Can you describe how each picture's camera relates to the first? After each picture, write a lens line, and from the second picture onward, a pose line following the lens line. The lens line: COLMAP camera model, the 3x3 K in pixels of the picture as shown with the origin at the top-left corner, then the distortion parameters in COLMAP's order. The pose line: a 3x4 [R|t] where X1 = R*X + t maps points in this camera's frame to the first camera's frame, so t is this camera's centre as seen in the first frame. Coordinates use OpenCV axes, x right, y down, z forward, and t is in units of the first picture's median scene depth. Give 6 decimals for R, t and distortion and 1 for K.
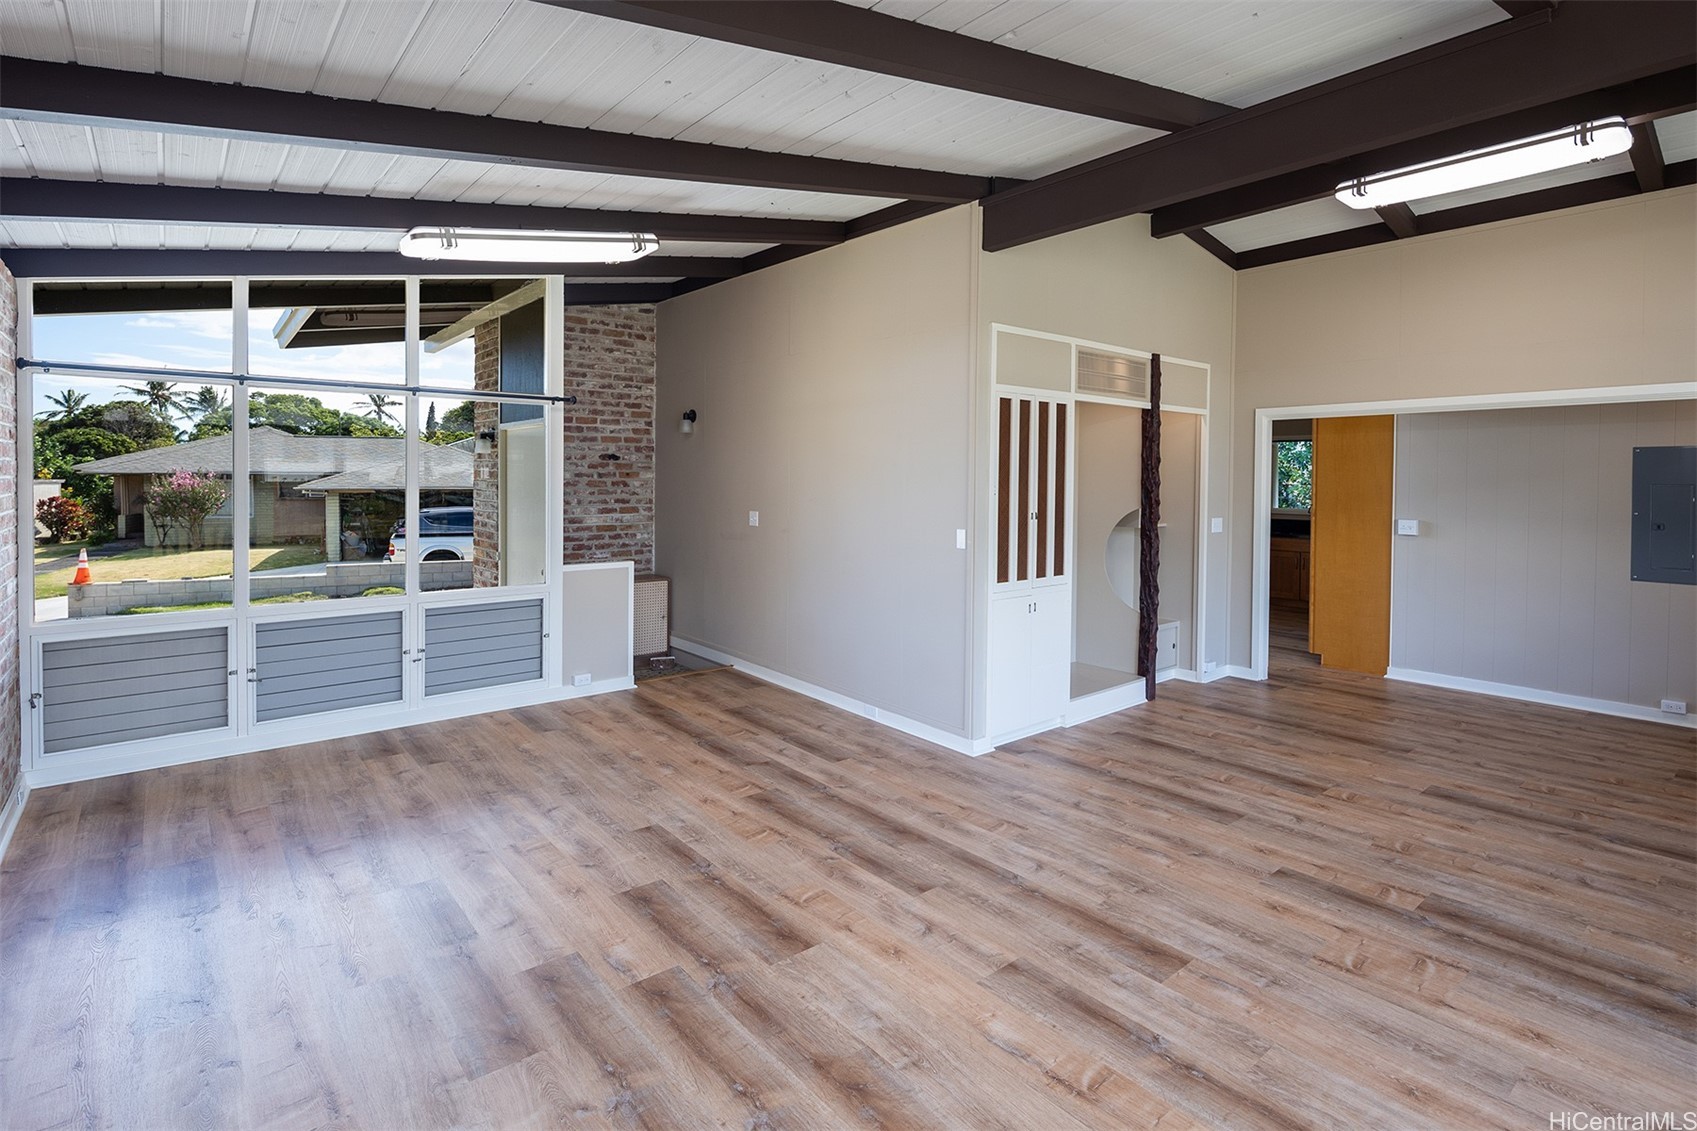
lens RADIAL K [[826.5, 0, 863.6], [0, 826.5, 488.6], [0, 0, 1]] dist [0.006578, -0.003490]
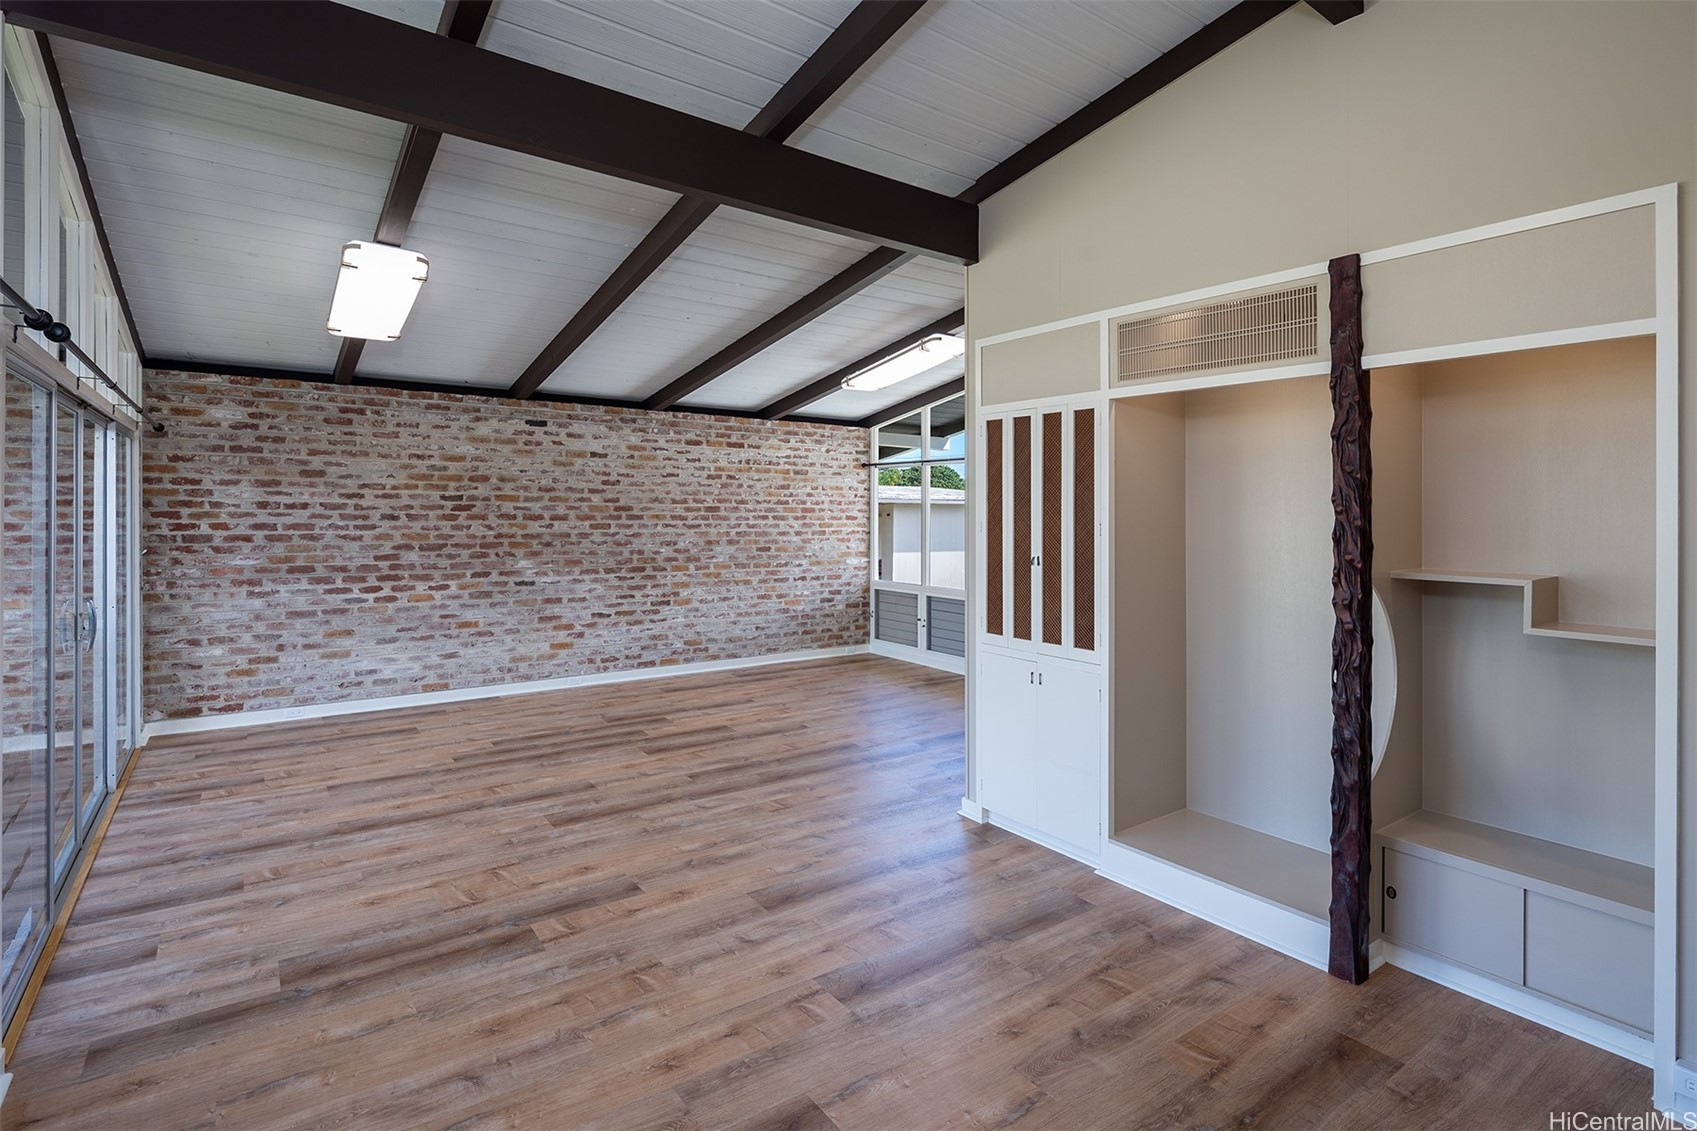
lens RADIAL K [[826.5, 0, 850.3], [0, 826.5, 511.2], [0, 0, 1]] dist [0.006578, -0.003490]
pose [[-0.074719, -0.010324, -0.997151, 1.501832], [-0.026359, 0.999617, -0.008375, -0.004439], [0.996856, 0.025658, -0.074962, 1.319335]]
